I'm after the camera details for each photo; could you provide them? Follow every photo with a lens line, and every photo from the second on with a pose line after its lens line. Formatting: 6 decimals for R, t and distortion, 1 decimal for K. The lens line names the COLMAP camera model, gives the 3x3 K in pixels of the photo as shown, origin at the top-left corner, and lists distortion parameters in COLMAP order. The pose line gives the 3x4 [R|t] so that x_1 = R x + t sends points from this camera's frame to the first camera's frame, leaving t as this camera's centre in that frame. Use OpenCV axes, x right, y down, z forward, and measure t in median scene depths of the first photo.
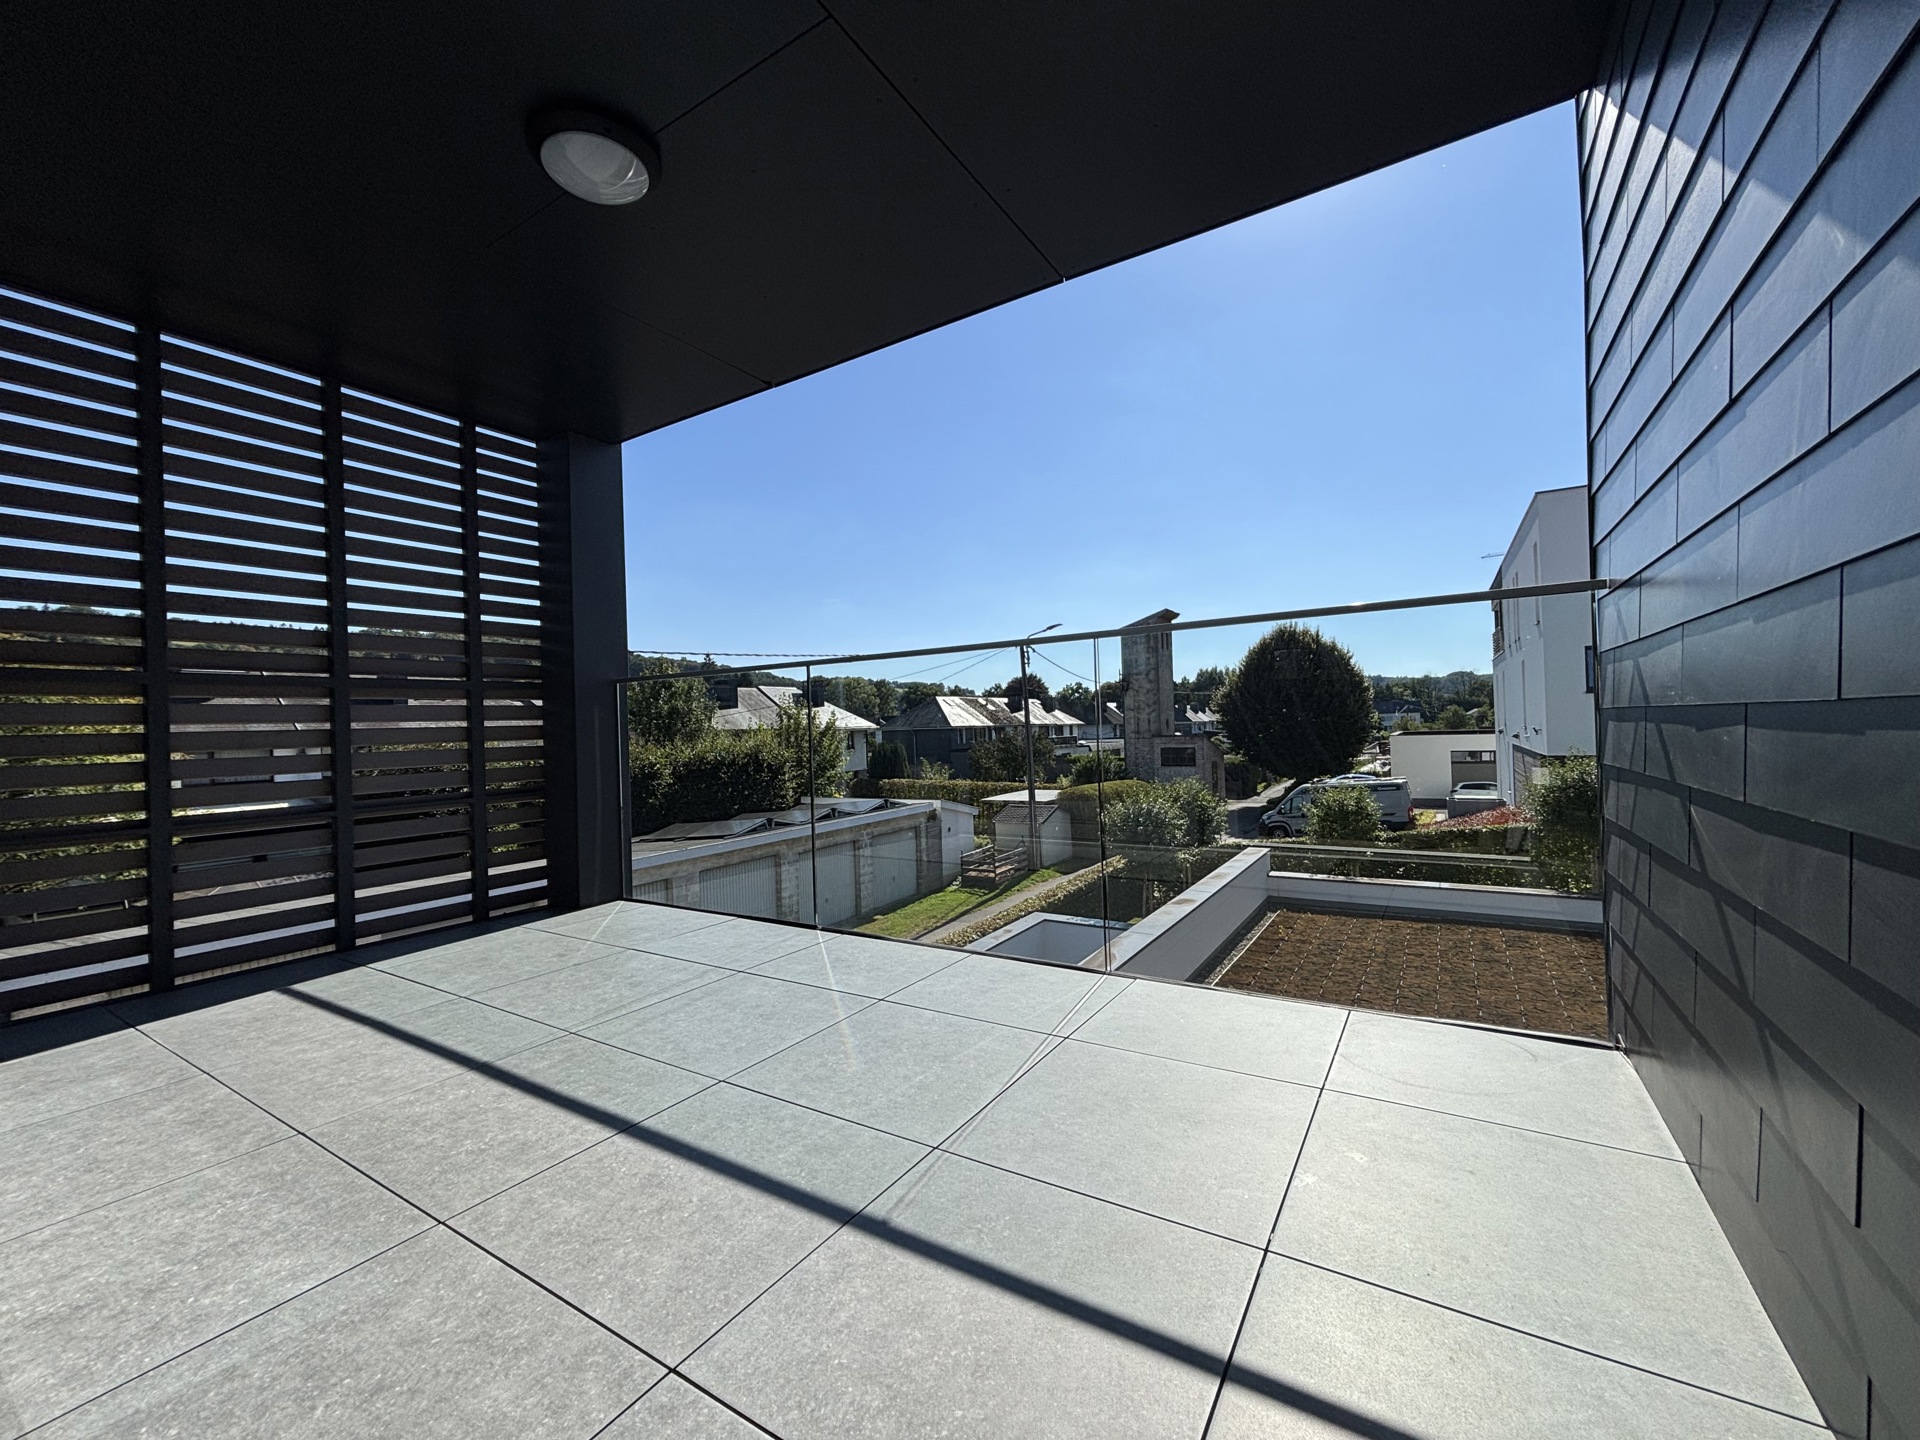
lens RADIAL K [[778.0, 0, 955.6], [0, 778.0, 720.8], [0, 0, 1]] dist [0.002142, -0.000300]
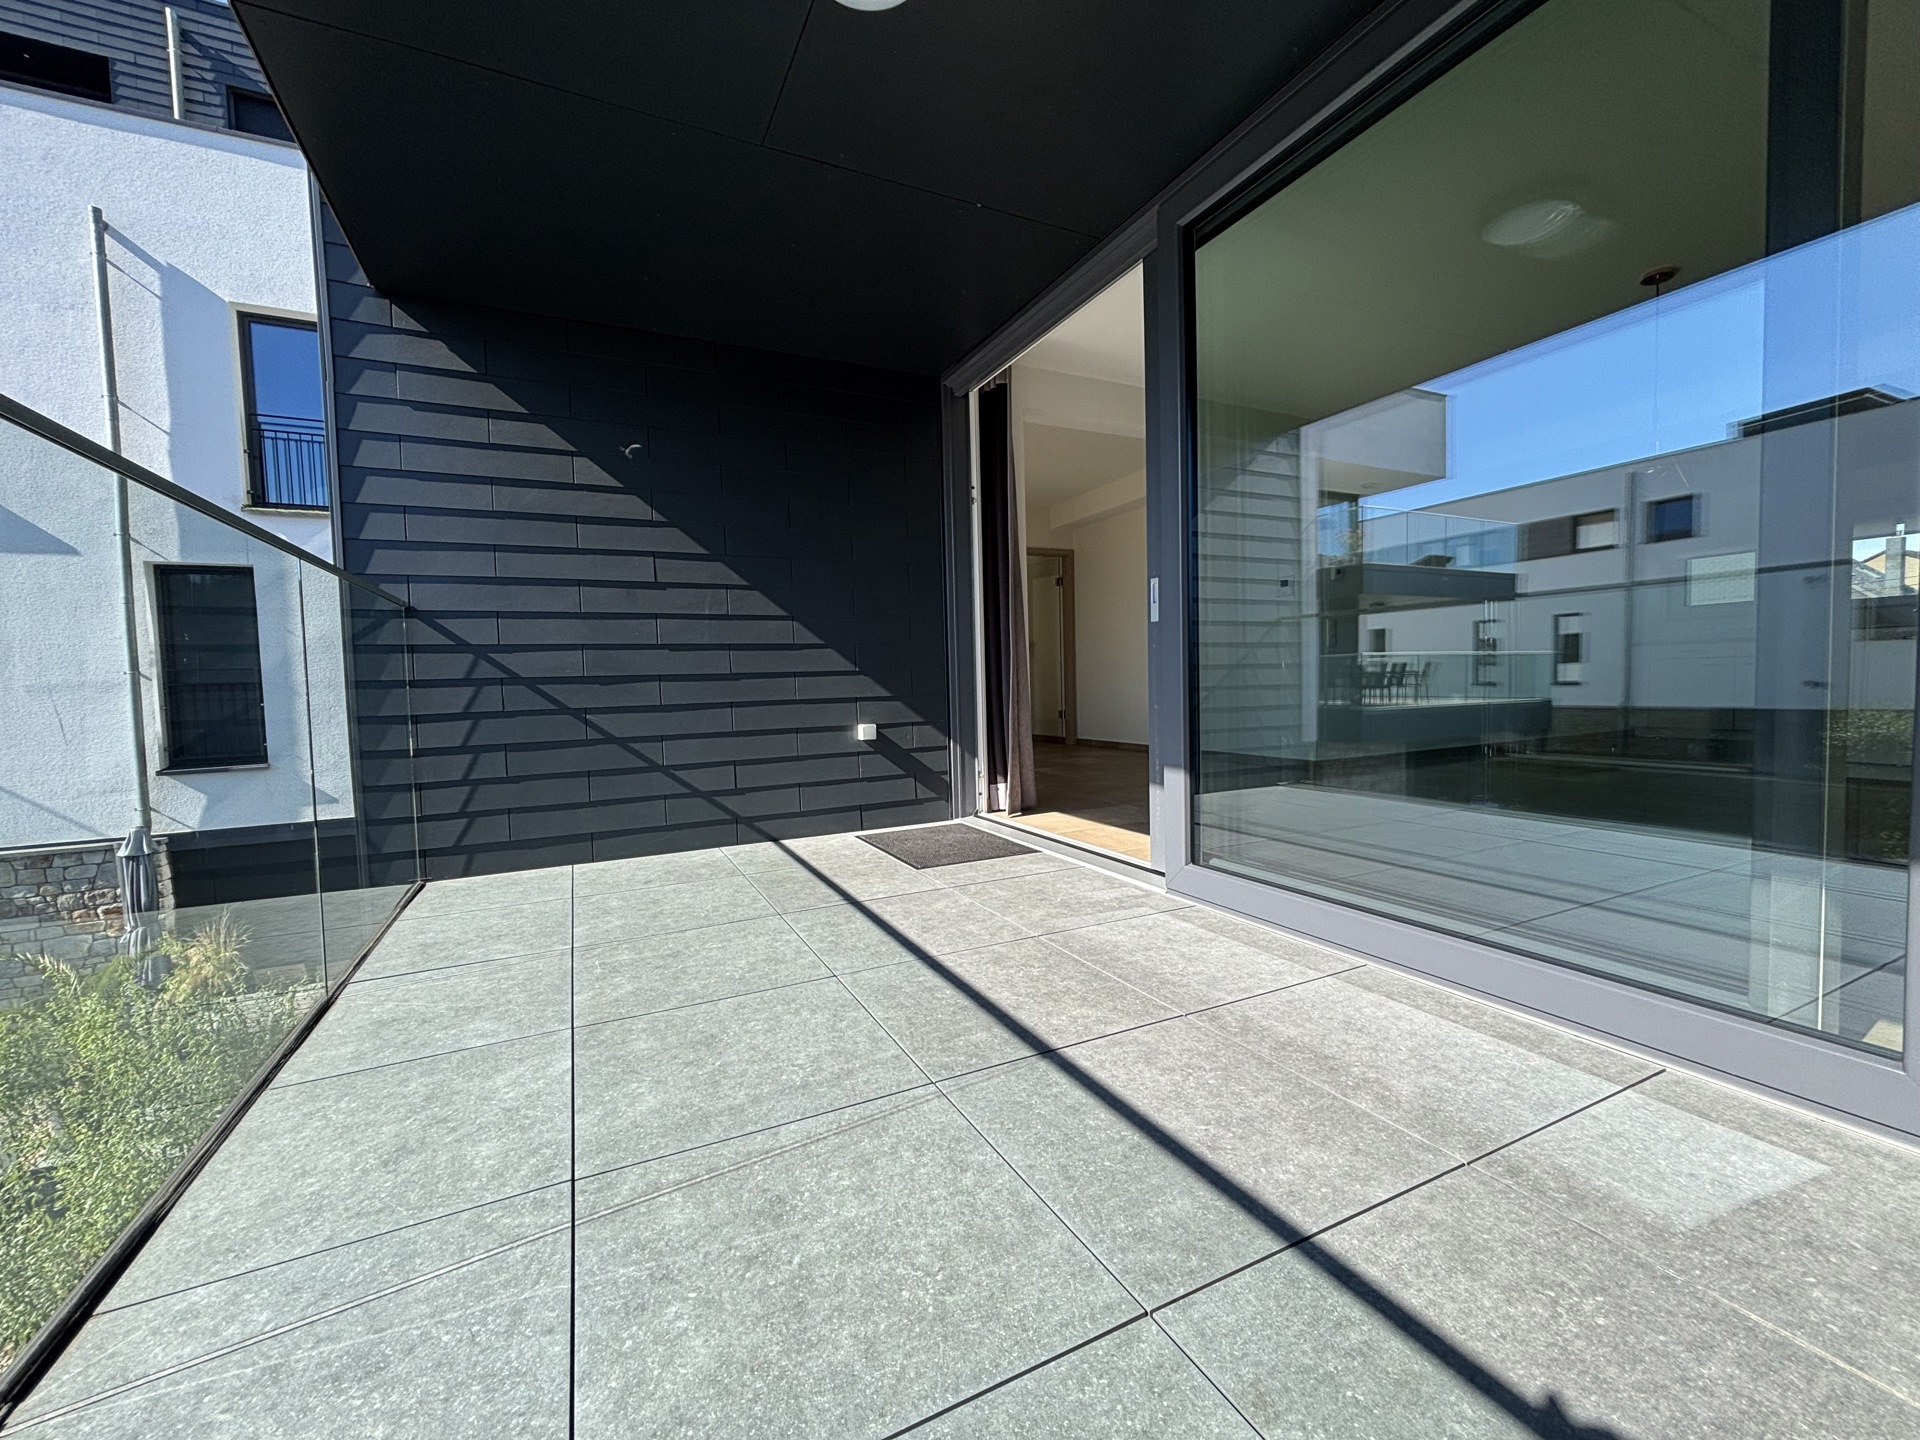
lens RADIAL K [[778.0, 0, 955.6], [0, 778.0, 720.8], [0, 0, 1]] dist [0.002142, -0.000300]
pose [[-0.850533, 0.029271, 0.525106, -1.029411], [0.049316, 0.998490, 0.024219, 0.090222], [-0.523604, 0.046496, -0.850692, 1.833593]]
